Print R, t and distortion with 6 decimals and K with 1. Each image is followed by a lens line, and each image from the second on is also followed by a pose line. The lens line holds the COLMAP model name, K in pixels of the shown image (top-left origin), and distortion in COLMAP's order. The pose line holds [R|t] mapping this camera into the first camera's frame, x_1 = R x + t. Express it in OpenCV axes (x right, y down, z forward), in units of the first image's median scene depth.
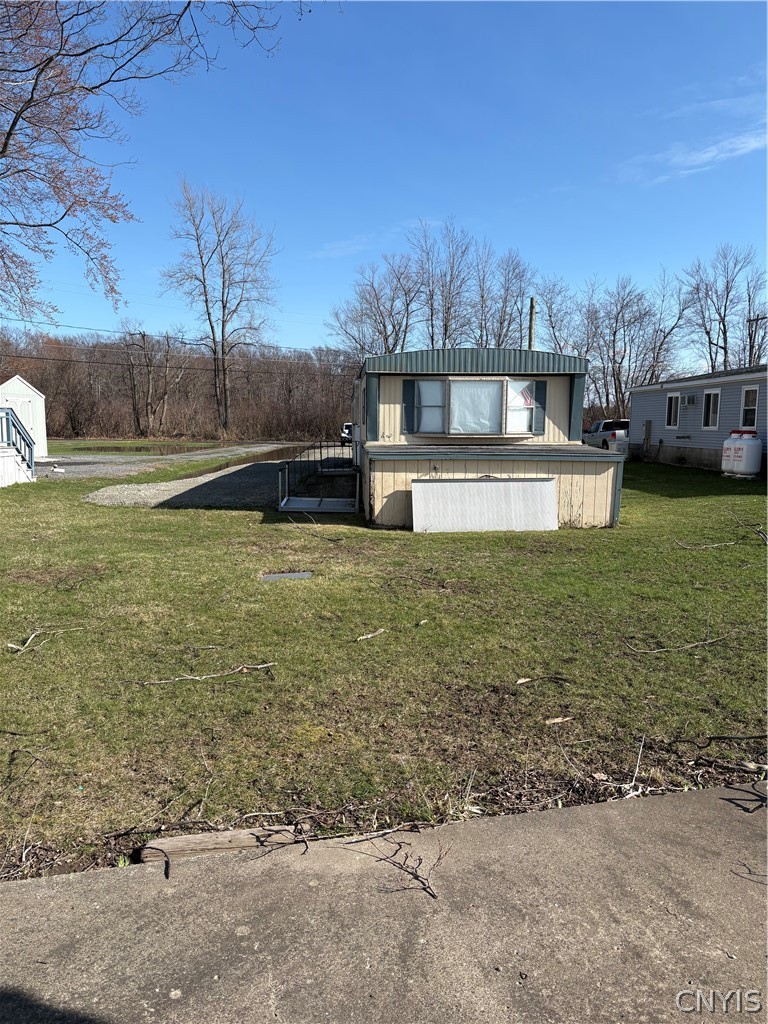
lens RADIAL K [[756.9, 0, 381.4], [0, 756.9, 548.1], [0, 0, 1]] dist [0.059268, -0.061654]
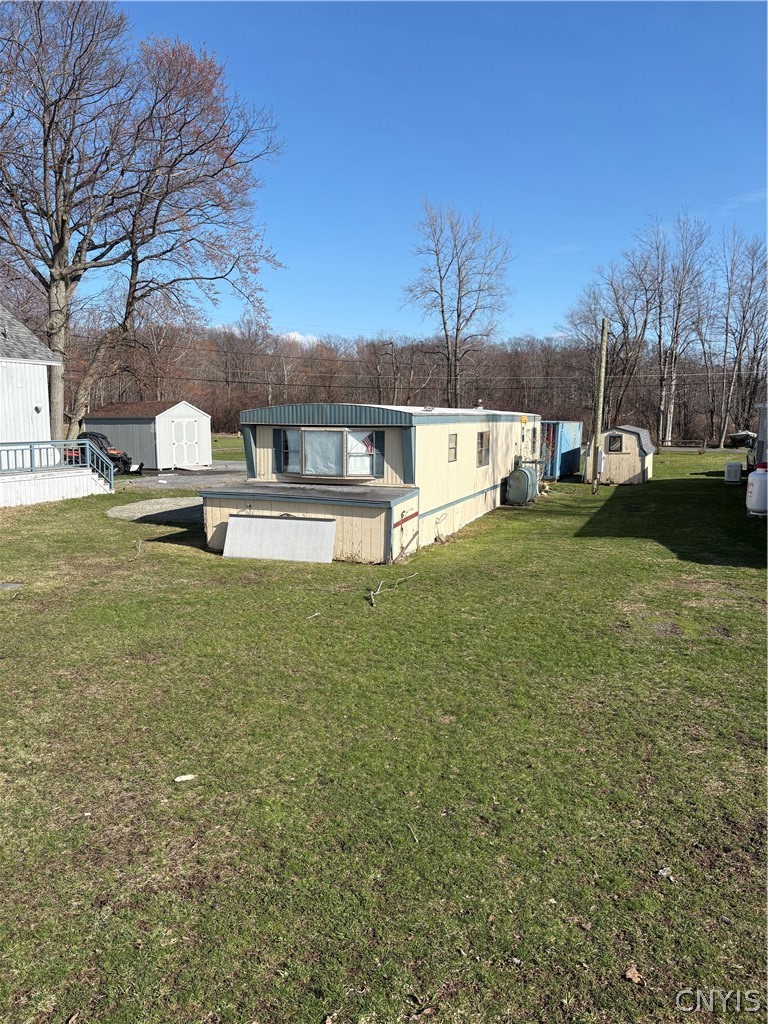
lens RADIAL K [[756.9, 0, 381.4], [0, 756.9, 548.1], [0, 0, 1]] dist [0.059268, -0.061654]
pose [[0.920010, 0.068488, -0.385865, 0.667651], [-0.064860, 0.997642, 0.022430, -0.069445], [0.386491, 0.004391, 0.922283, -0.054996]]
